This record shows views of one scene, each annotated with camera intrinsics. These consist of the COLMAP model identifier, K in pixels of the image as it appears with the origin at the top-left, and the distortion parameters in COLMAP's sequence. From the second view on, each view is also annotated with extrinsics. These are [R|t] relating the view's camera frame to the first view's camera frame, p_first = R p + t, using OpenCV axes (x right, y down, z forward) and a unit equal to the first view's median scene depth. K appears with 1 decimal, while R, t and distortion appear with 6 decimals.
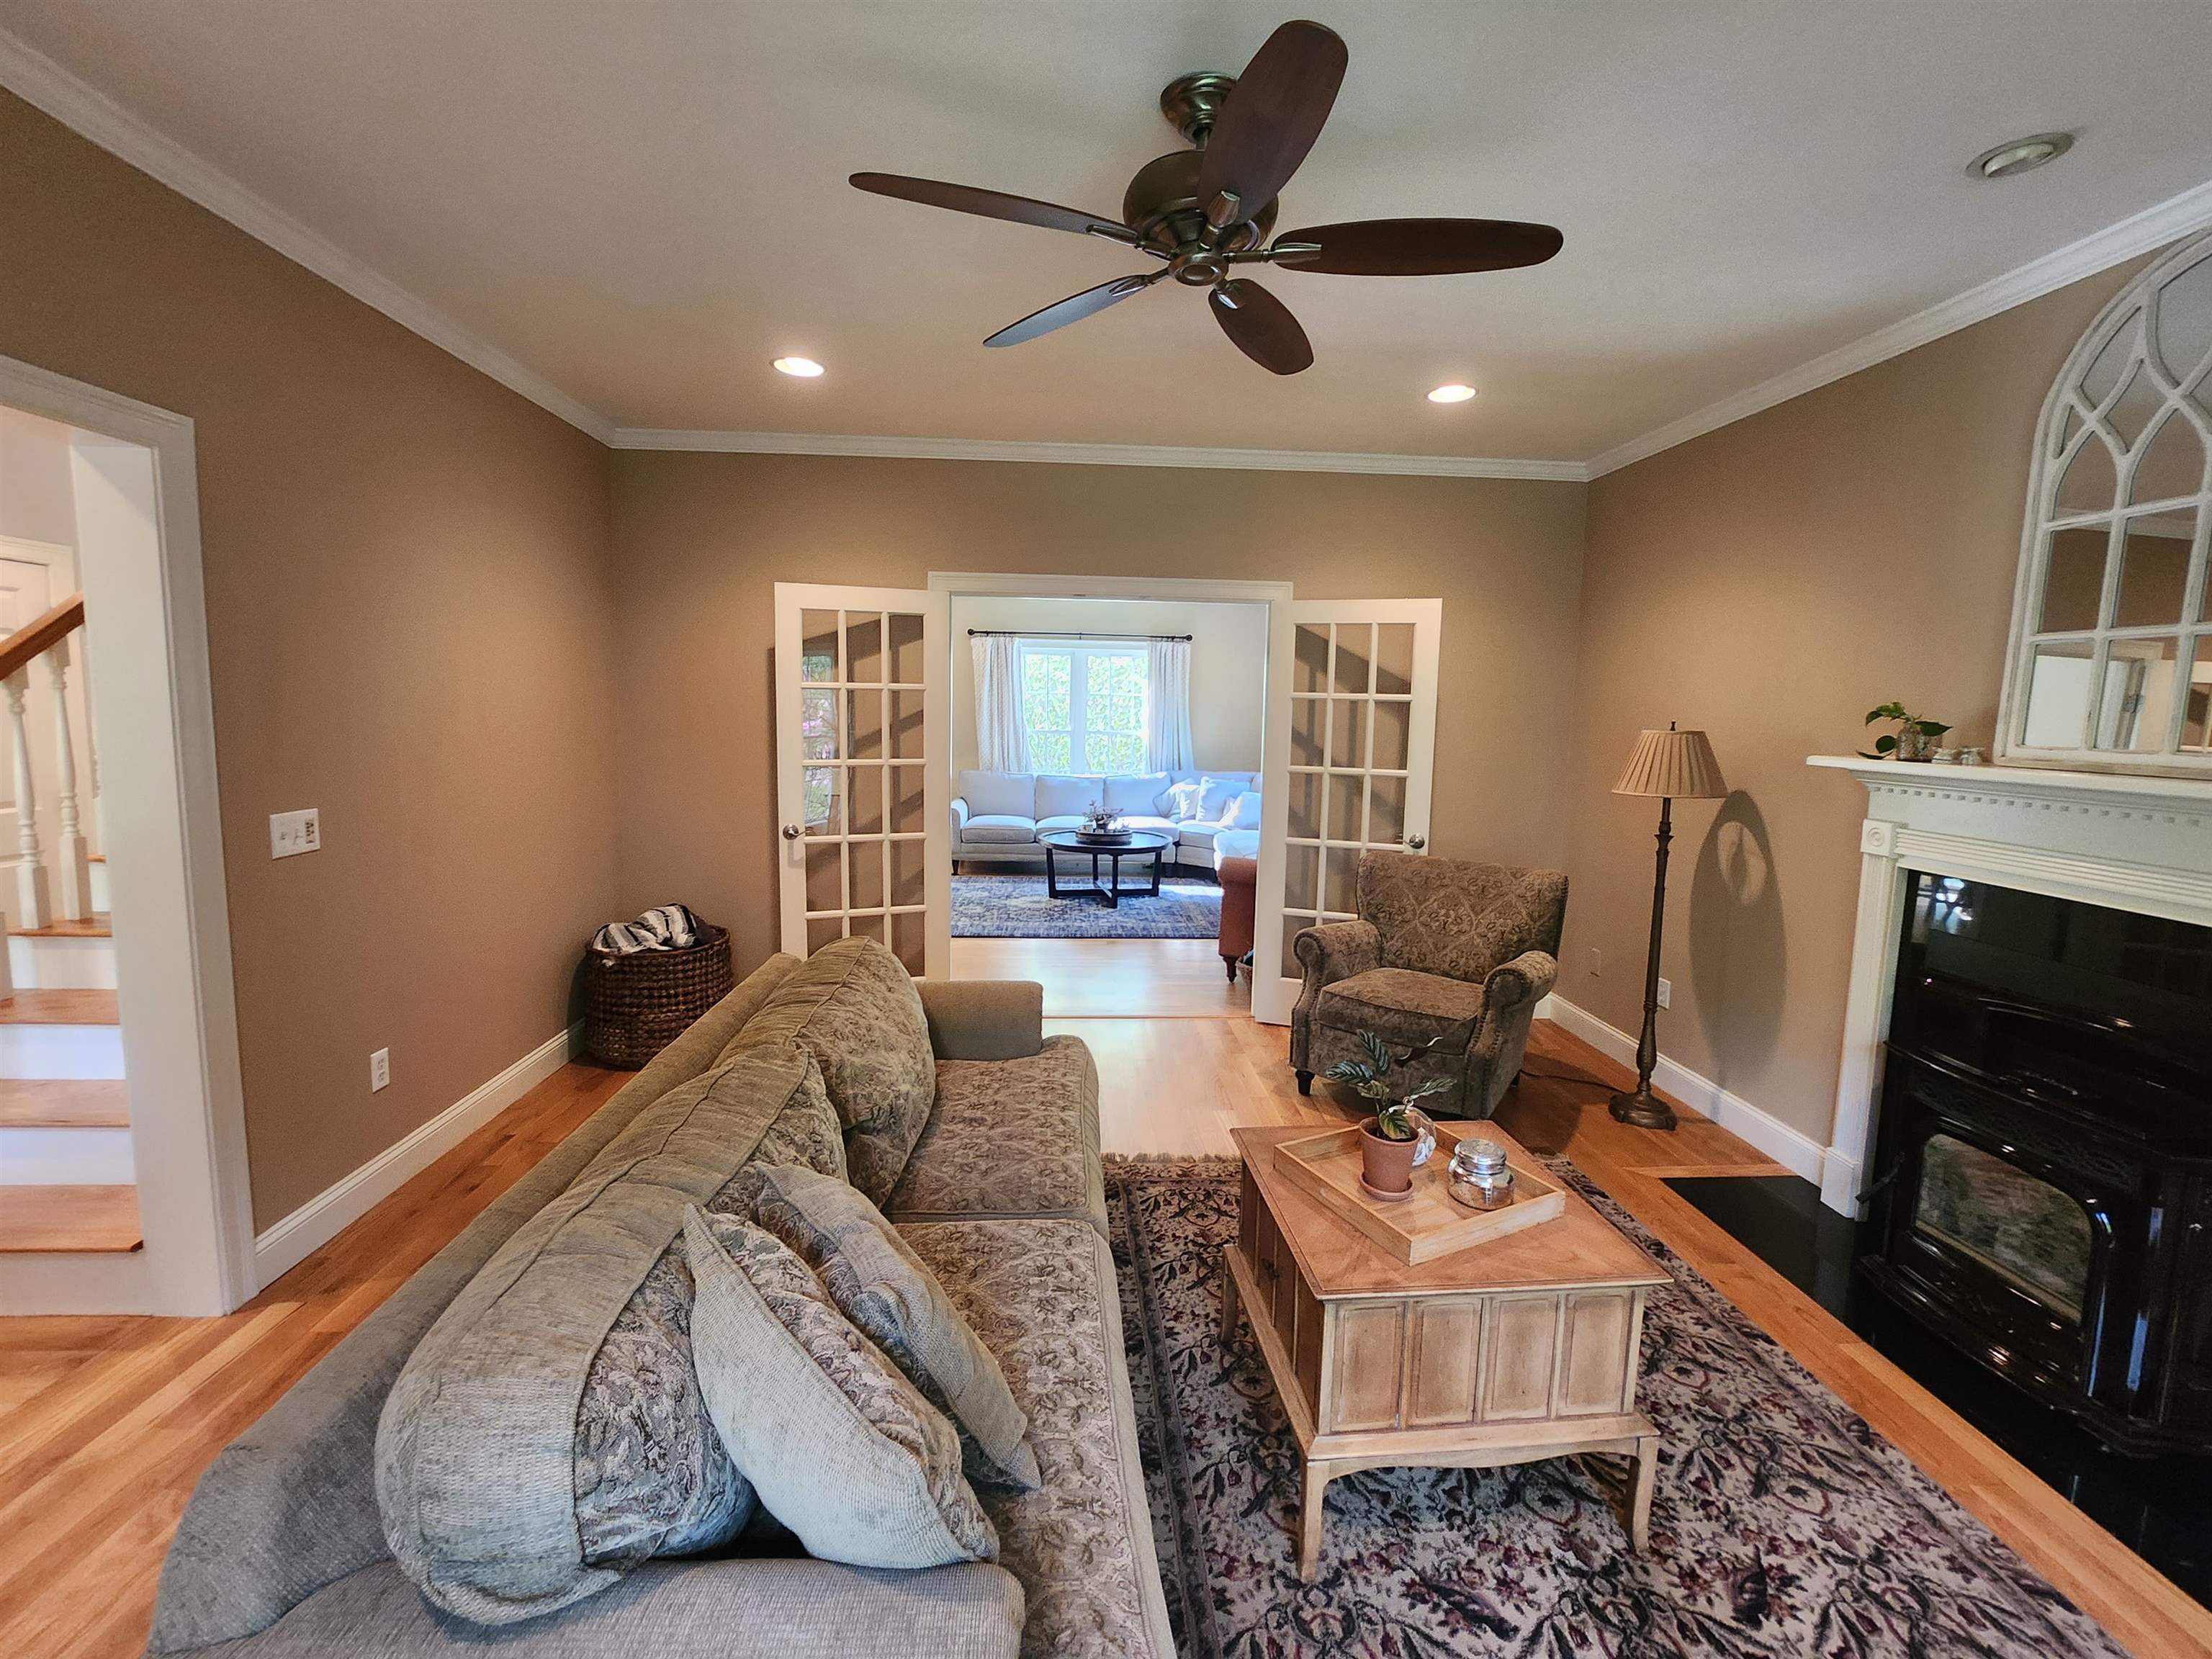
lens RADIAL K [[945.2, 0, 1104.9], [0, 945.2, 808.2], [0, 0, 1]] dist [-0.016141, 0.000124]
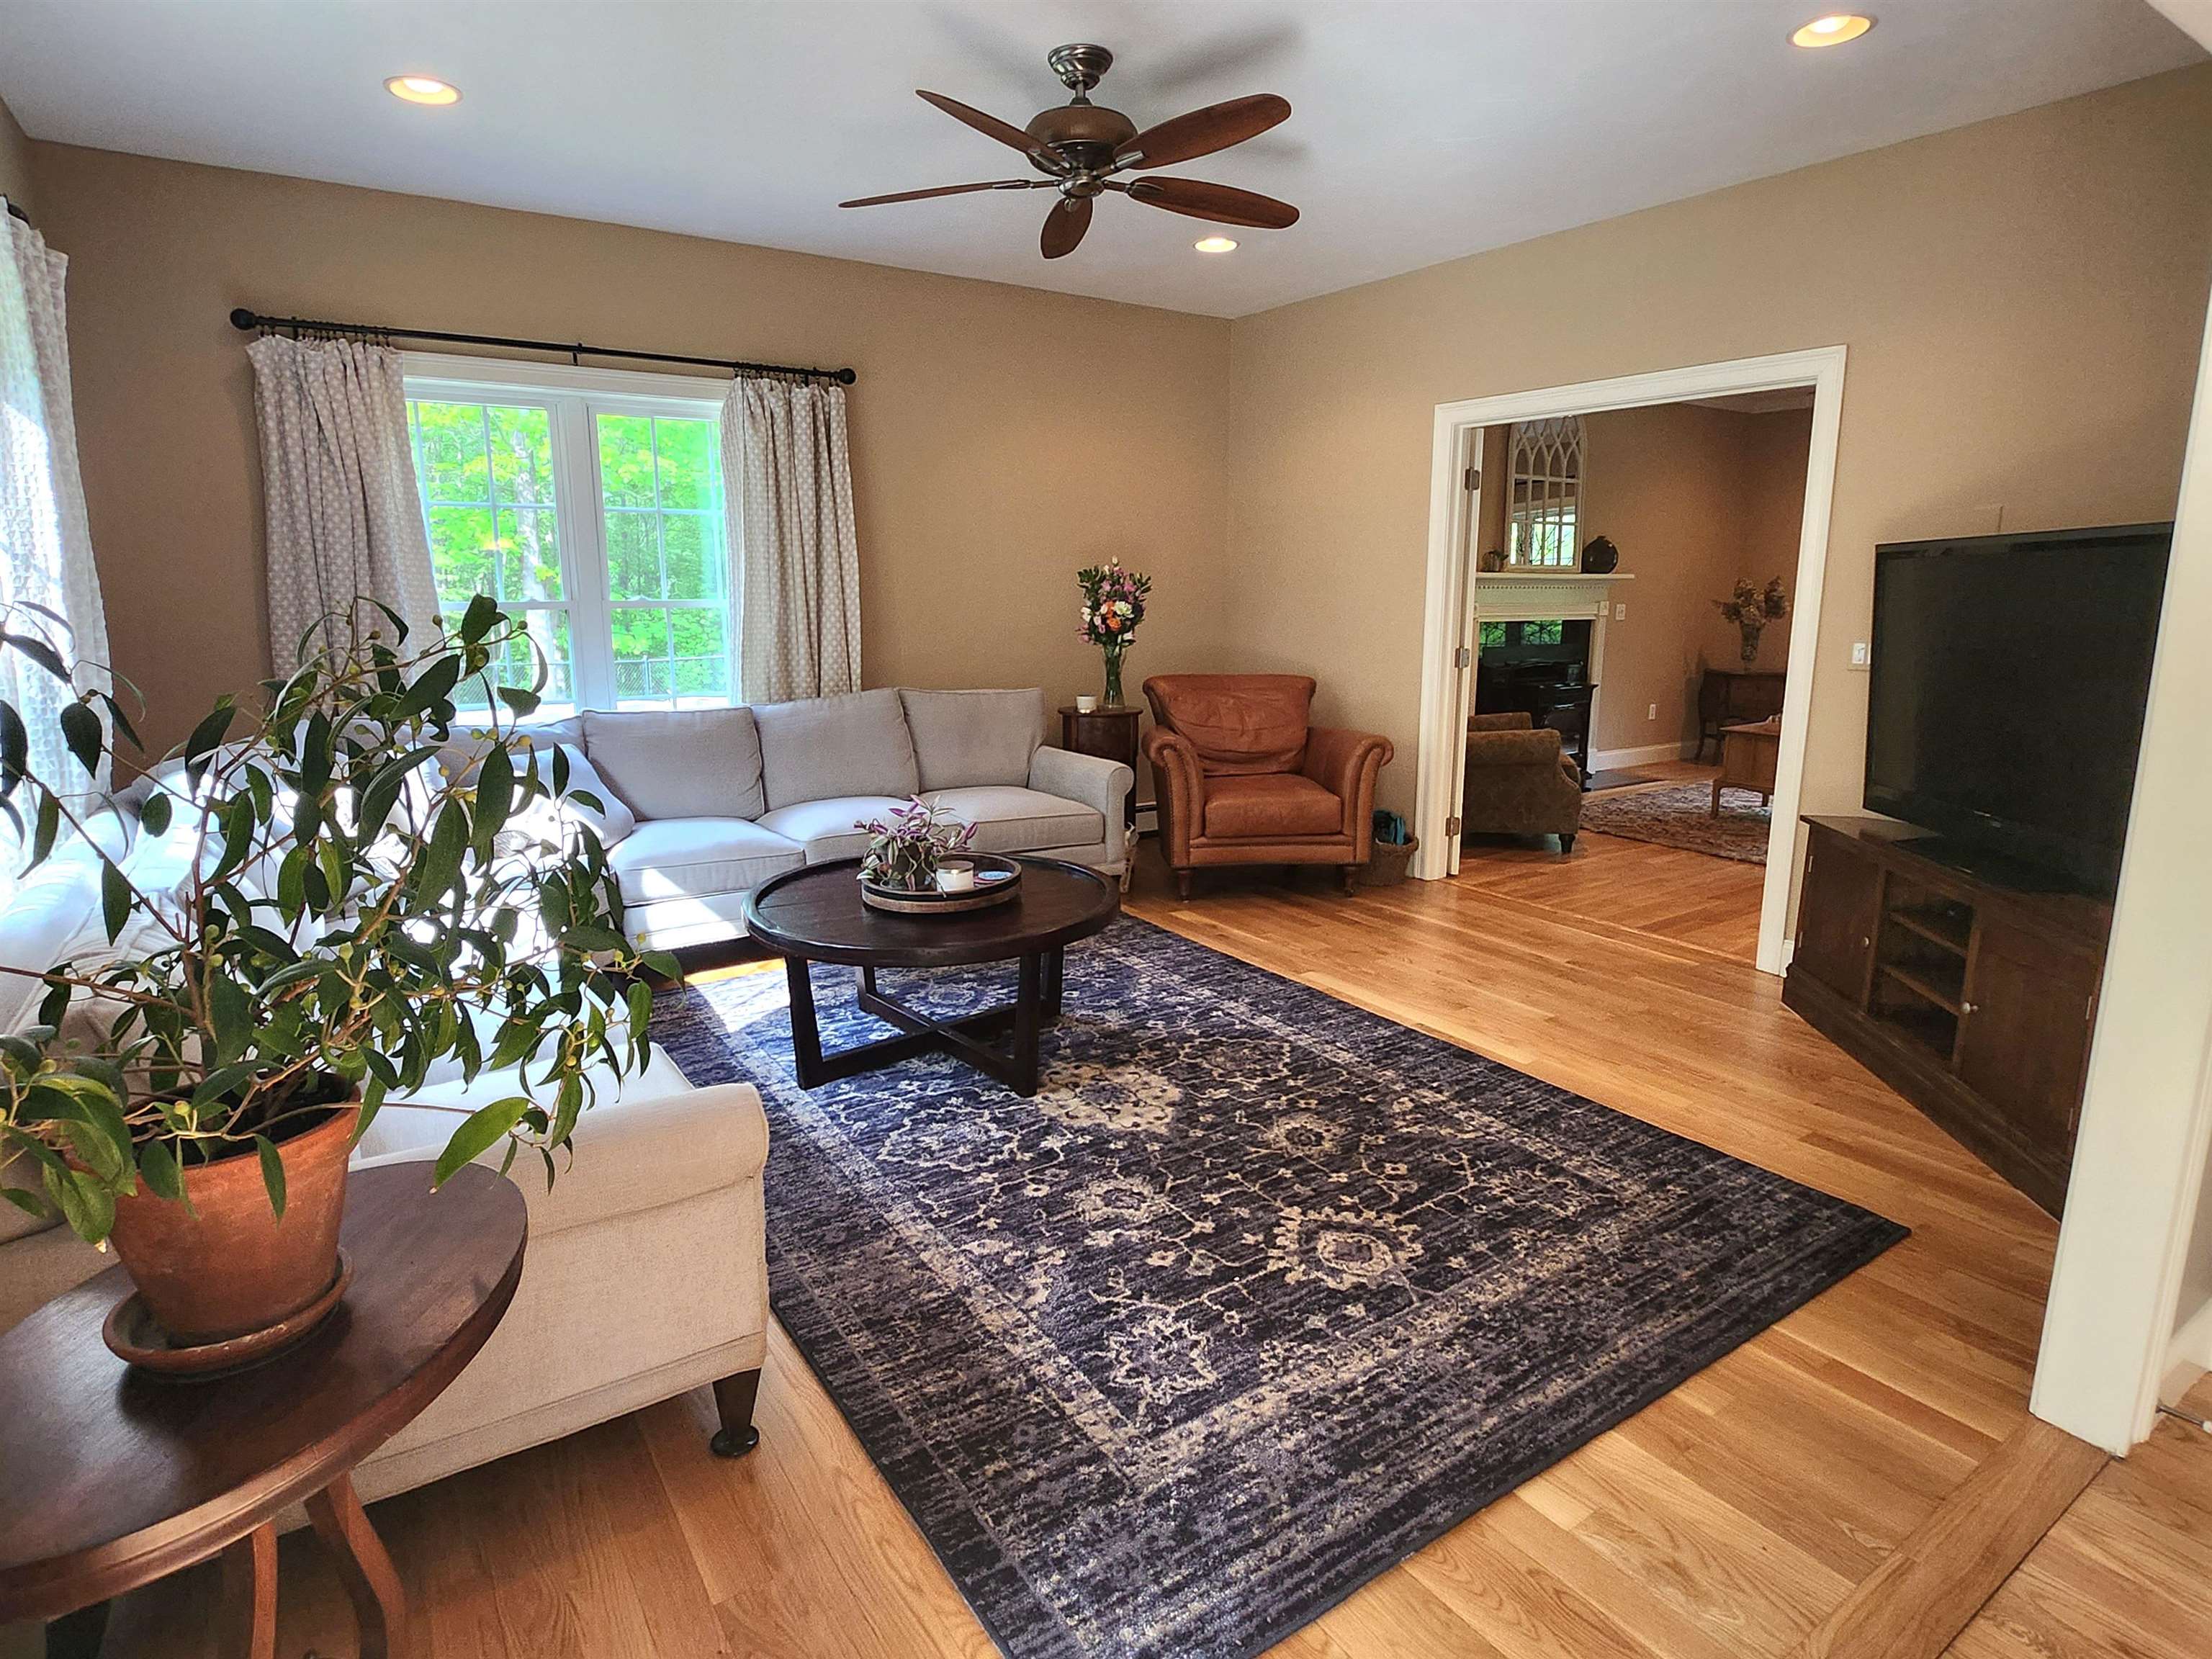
lens RADIAL K [[1180.3, 0, 1104.8], [0, 1180.3, 799.2], [0, 0, 1]] dist [-0.013209, 0.000478]
pose [[-0.504770, -0.181134, 0.844037, -0.669825], [0.079410, 0.963850, 0.254337, -0.185355], [-0.859594, 0.195407, -0.472138, 1.883697]]
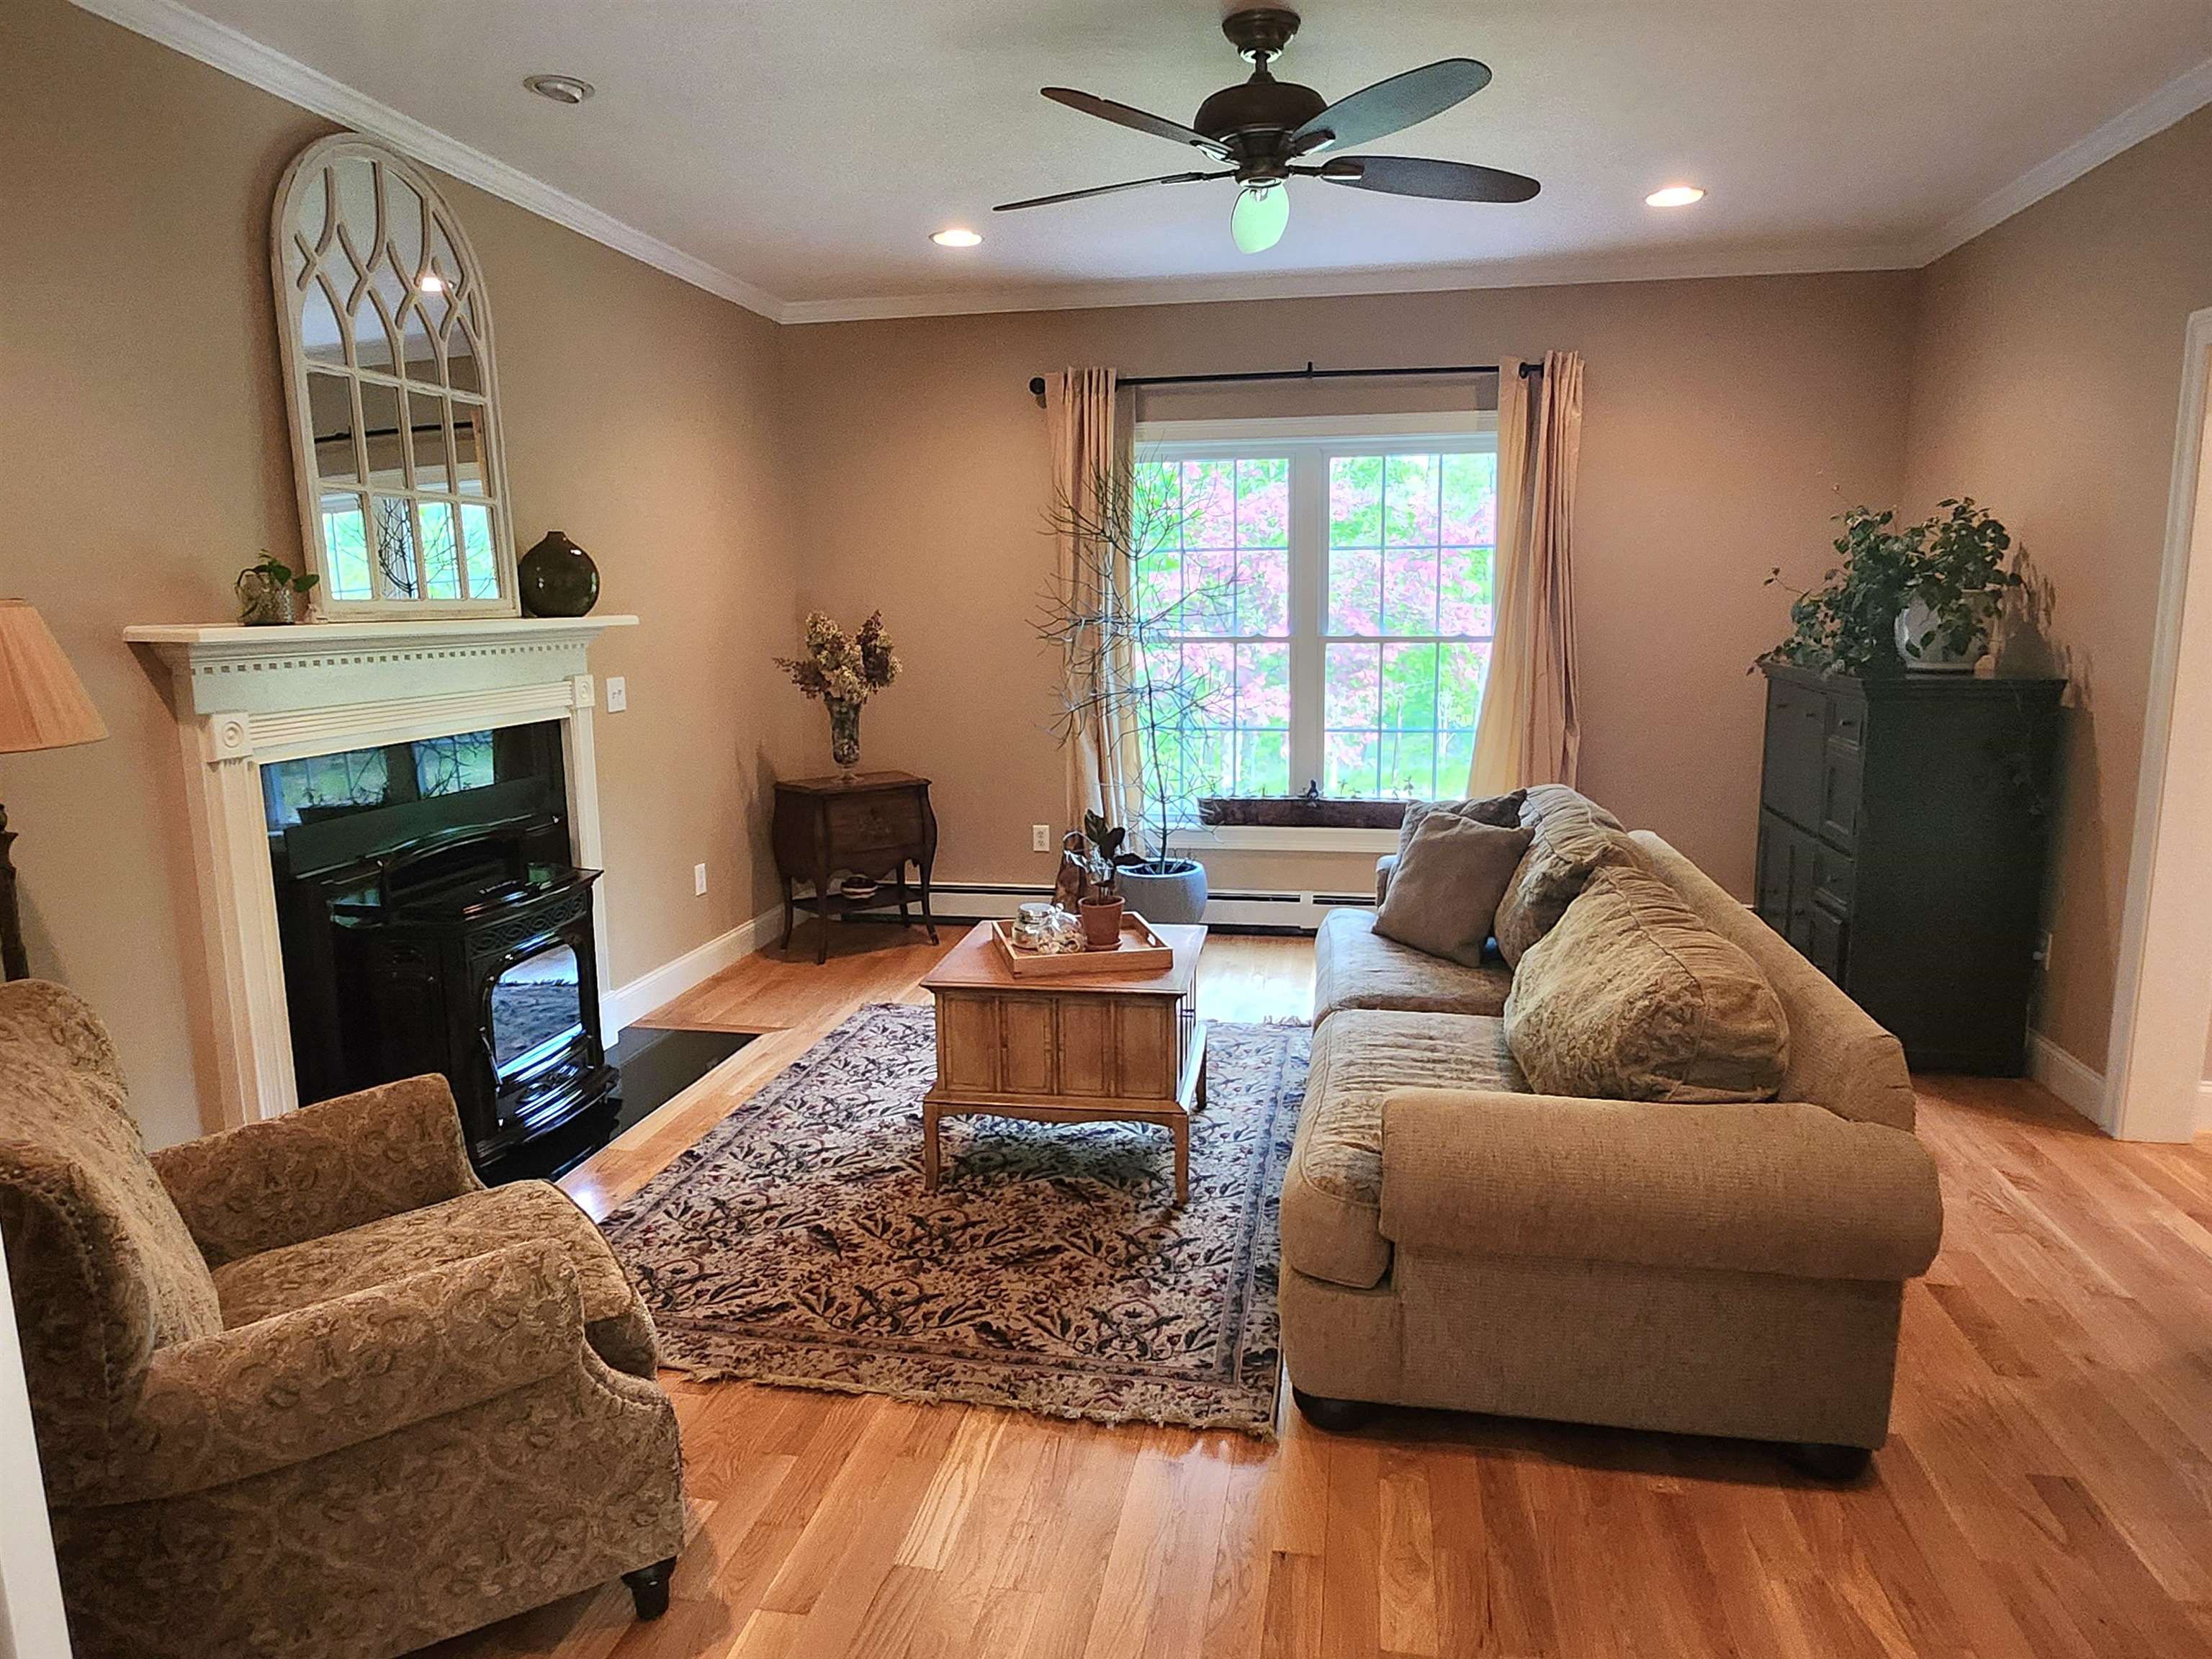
lens RADIAL K [[1365.5, 0, 1109.0], [0, 1365.5, 827.4], [0, 0, 1]] dist [-0.024429, 0.000281]
pose [[-0.970552, -0.051818, 0.235252, -0.058279], [0.015353, 0.961298, 0.275082, -0.110852], [-0.240401, 0.270593, -0.932195, 1.131605]]
